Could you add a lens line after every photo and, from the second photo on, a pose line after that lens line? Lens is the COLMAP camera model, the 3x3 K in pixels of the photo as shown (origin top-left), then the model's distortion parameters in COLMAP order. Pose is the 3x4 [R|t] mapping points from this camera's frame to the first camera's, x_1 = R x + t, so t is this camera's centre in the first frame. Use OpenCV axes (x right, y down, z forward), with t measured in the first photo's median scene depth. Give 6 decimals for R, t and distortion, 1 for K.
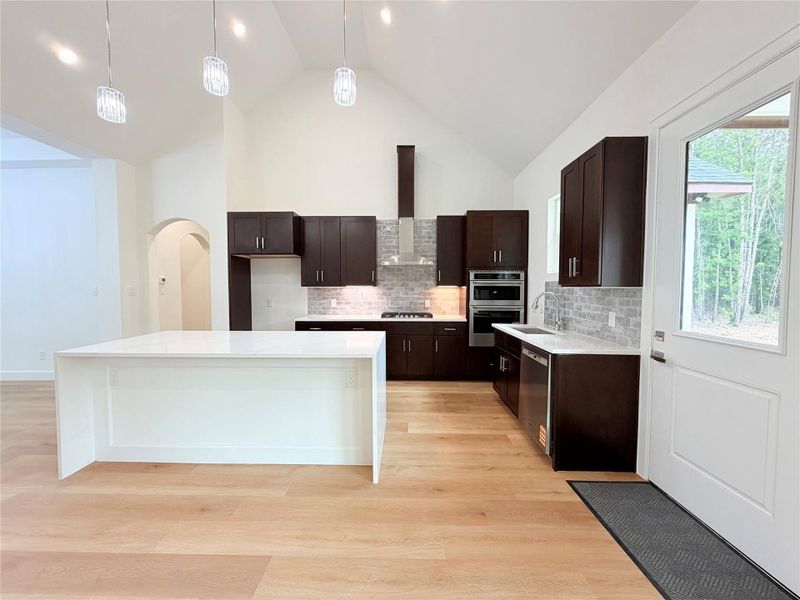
lens RADIAL K [[320.8, 0, 400.0], [0, 320.8, 300.0], [0, 0, 1]] dist [0.000896, -0.000089]
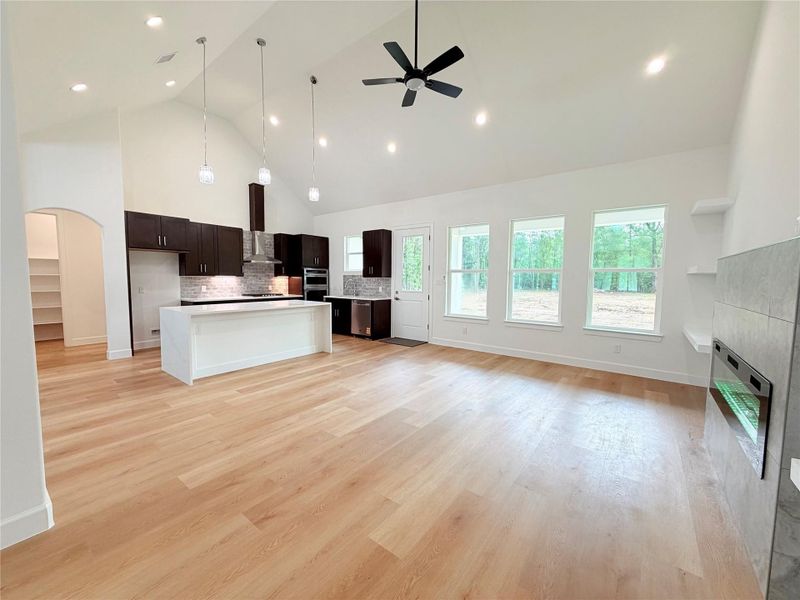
lens RADIAL K [[320.8, 0, 400.0], [0, 320.8, 300.0], [0, 0, 1]] dist [0.000896, -0.000089]
pose [[0.591780, -0.049643, 0.804570, -1.184233], [0.026811, 0.998762, 0.041905, 0.032963], [-0.805654, -0.003228, 0.592378, -0.640582]]
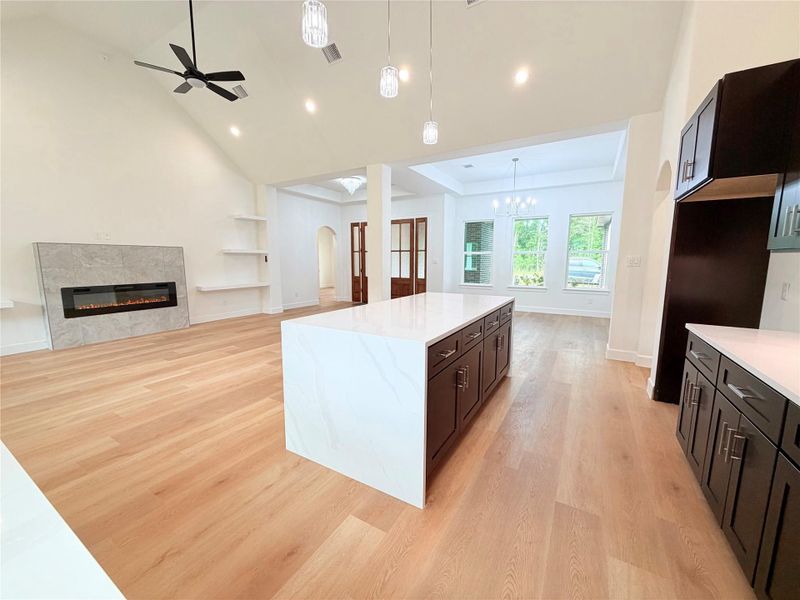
lens RADIAL K [[313.3, 0, 400.0], [0, 313.3, 300.0], [0, 0, 1]] dist [-0.000301, -0.000081]
pose [[-0.489092, 0.113374, -0.864832, 0.361763], [-0.041374, 0.987385, 0.152838, -0.038791], [0.871250, 0.110533, -0.478232, 1.126715]]
